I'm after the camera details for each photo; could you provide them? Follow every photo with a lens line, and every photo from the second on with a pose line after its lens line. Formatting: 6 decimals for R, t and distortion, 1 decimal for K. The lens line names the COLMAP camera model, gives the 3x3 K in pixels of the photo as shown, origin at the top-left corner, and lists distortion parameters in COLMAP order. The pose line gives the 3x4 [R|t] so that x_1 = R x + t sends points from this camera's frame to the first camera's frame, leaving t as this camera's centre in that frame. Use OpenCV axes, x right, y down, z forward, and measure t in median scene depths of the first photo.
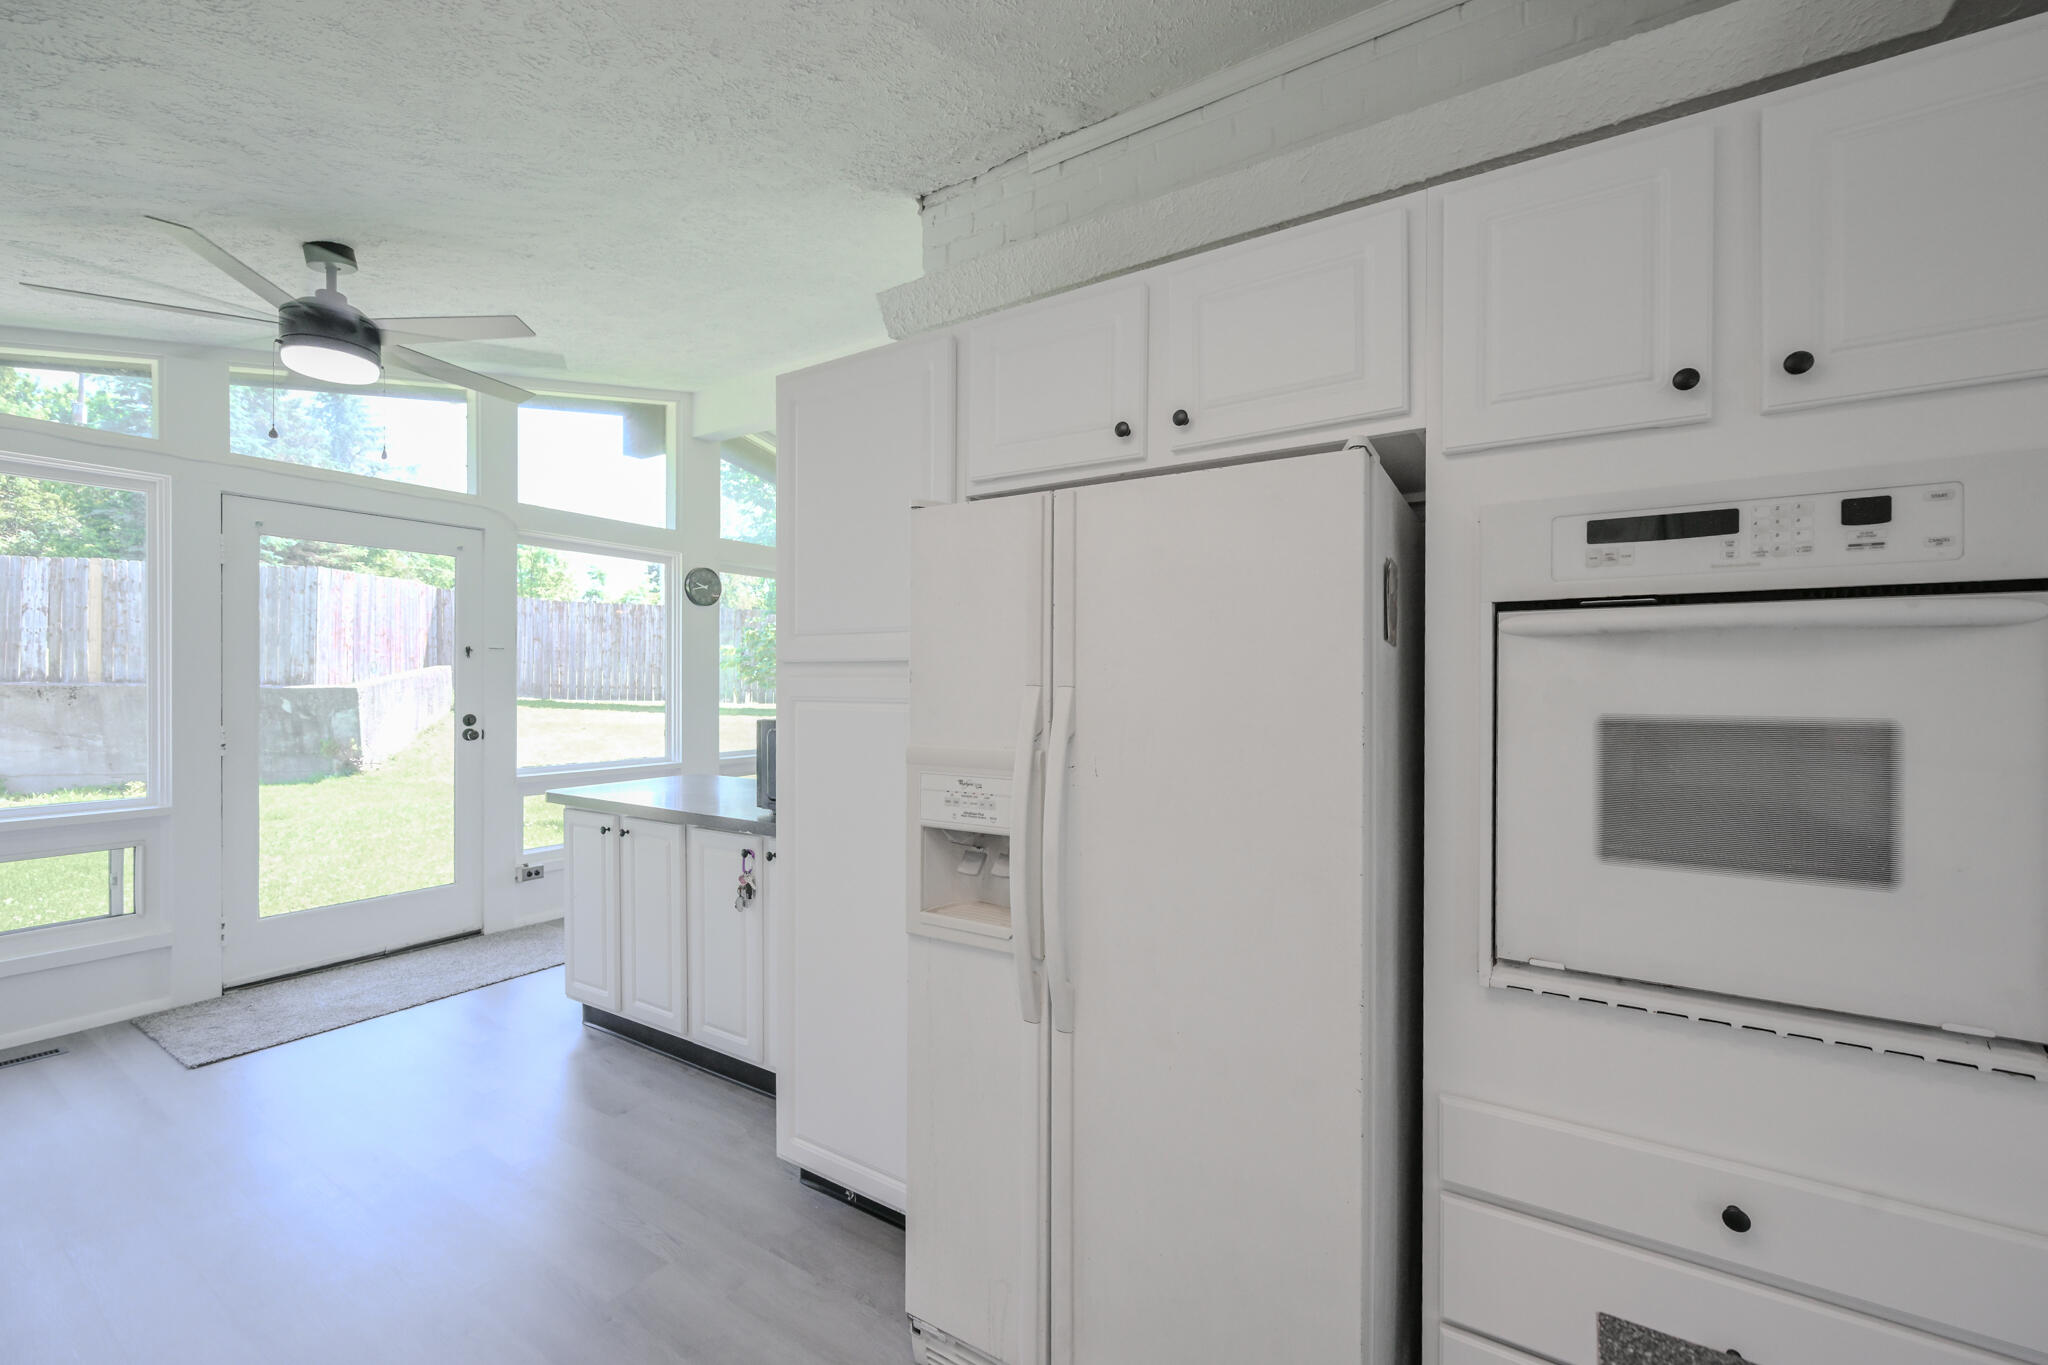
lens RADIAL K [[810.1, 0, 993.4], [0, 810.1, 684.9], [0, 0, 1]] dist [-0.000526, 0.000533]
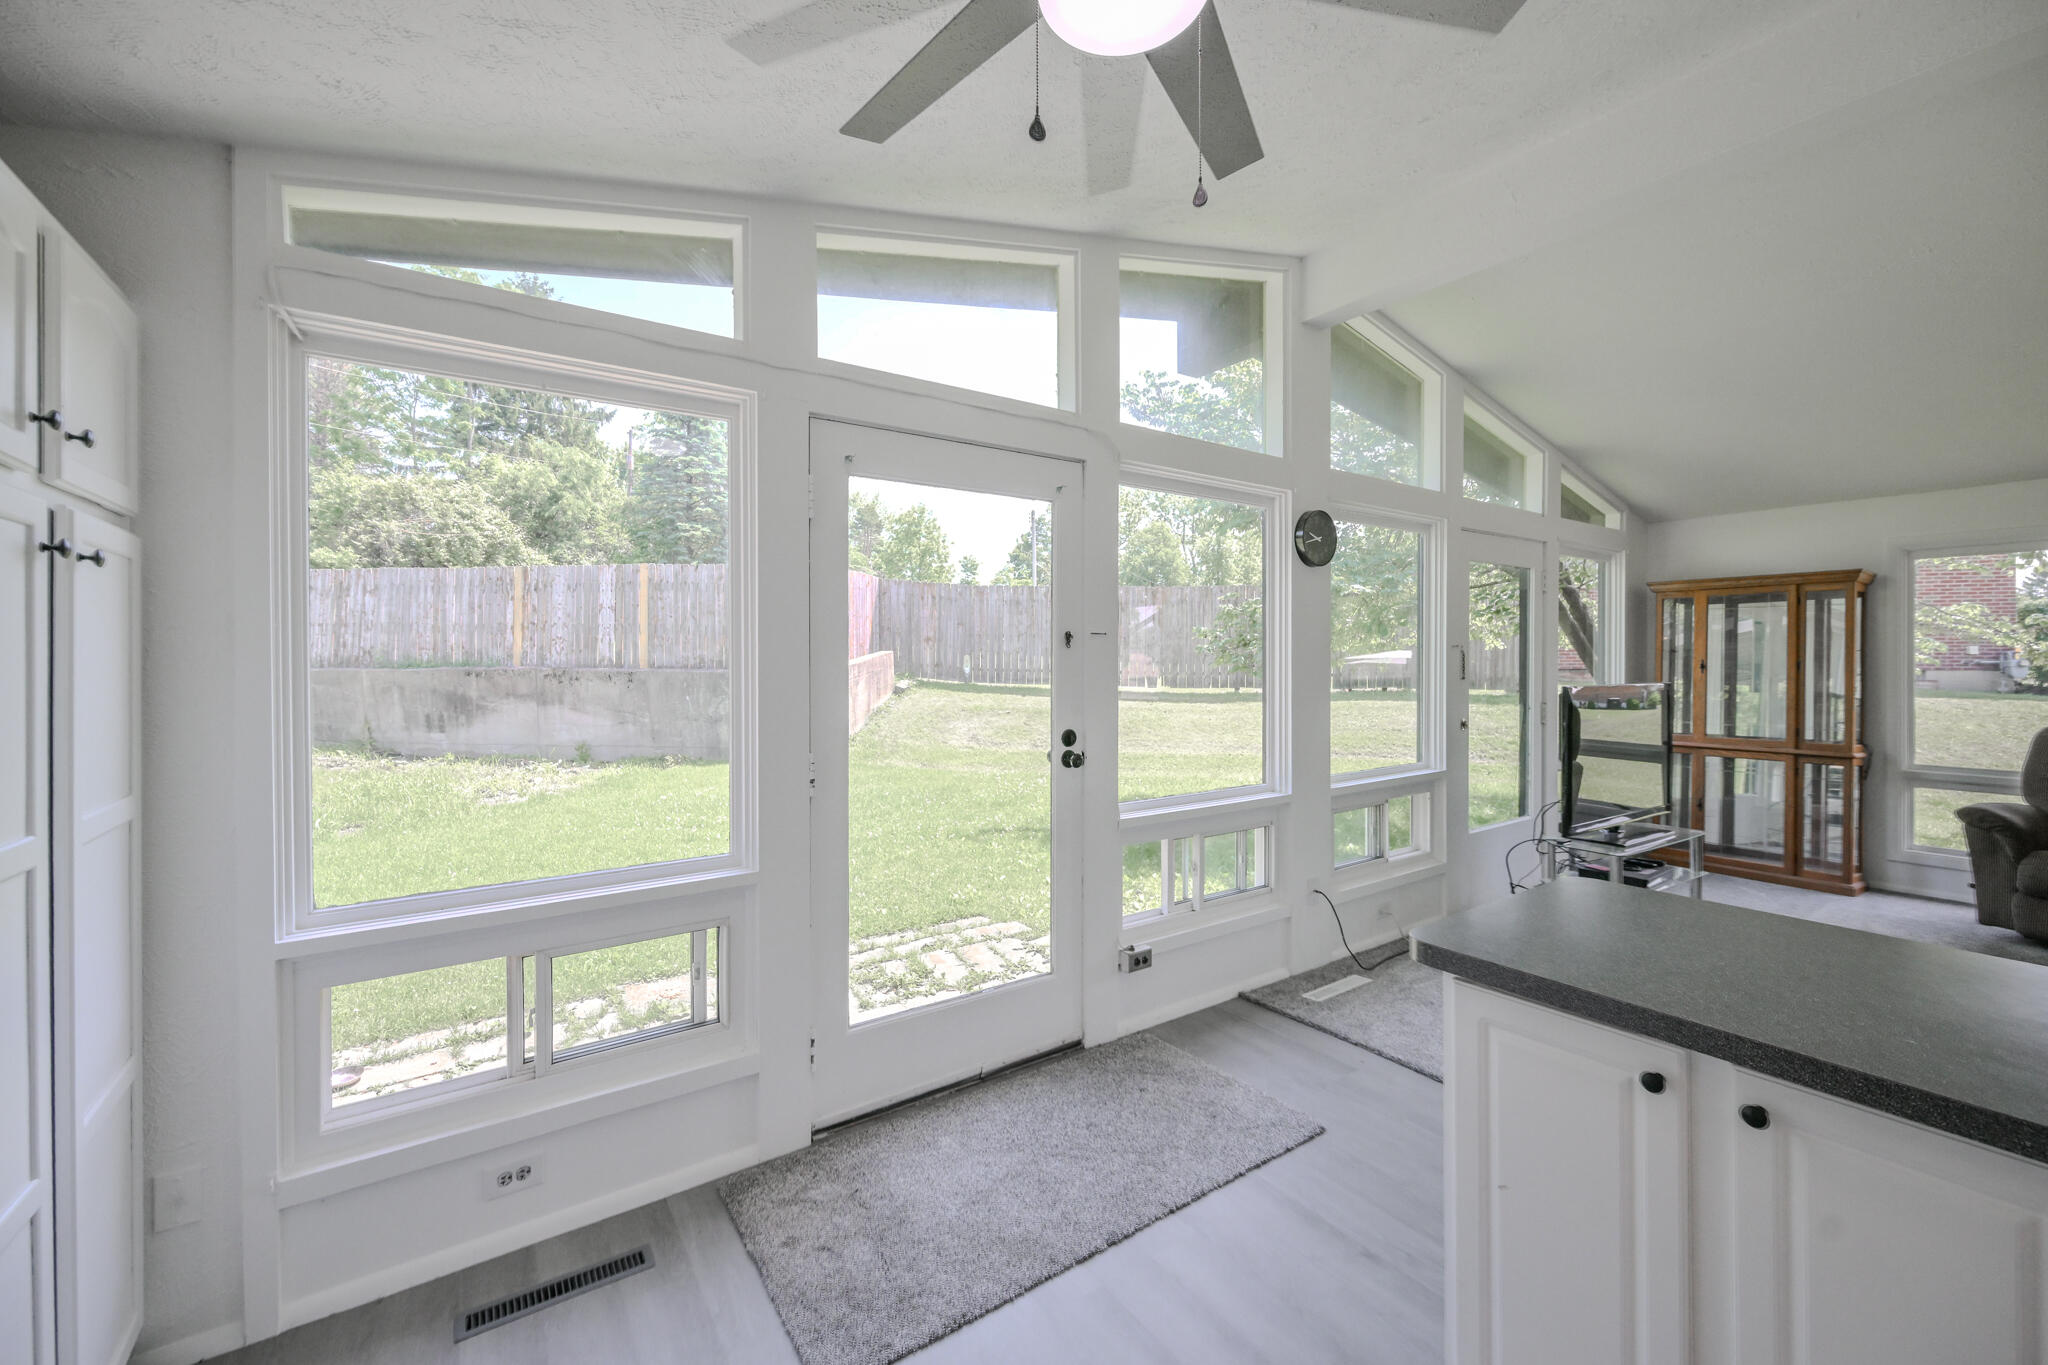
lens RADIAL K [[810.1, 0, 1024.3], [0, 810.1, 663.8], [0, 0, 1]] dist [-0.000526, 0.000533]
pose [[0.924111, -0.003933, -0.382103, -0.323112], [0.003718, 0.999992, -0.001302, -0.014639], [0.382105, -0.000217, 0.924119, 0.268586]]
